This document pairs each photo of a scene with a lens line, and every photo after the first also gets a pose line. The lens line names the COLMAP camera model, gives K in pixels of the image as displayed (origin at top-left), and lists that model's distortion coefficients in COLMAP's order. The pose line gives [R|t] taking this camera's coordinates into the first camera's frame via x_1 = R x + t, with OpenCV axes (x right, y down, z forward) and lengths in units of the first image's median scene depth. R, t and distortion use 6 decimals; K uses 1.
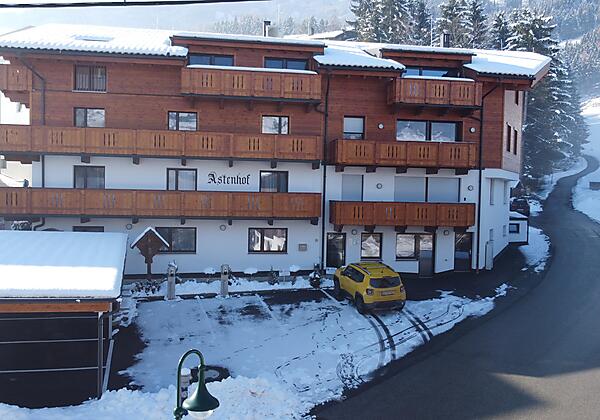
lens RADIAL K [[553.2, 0, 300.6], [0, 553.2, 208.5], [0, 0, 1]] dist [-0.007244, 0.000000]
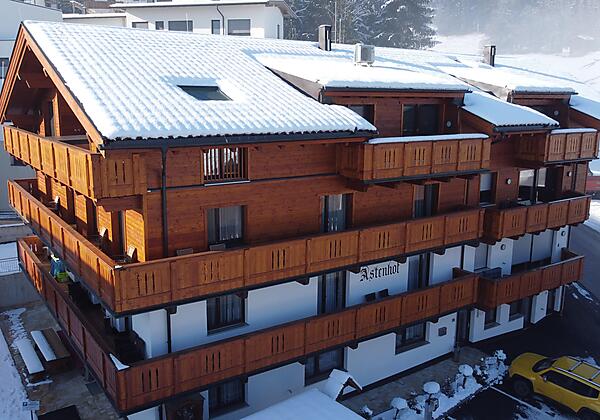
lens RADIAL K [[553.2, 0, 300.3], [0, 553.2, 215.2], [0, 0, 1]] dist [-0.007244, 0.000000]
pose [[0.904458, -0.099070, 0.414899, -0.578958], [0.027032, 0.984013, 0.176035, -0.286621], [-0.425705, -0.148001, 0.892676, 0.384283]]
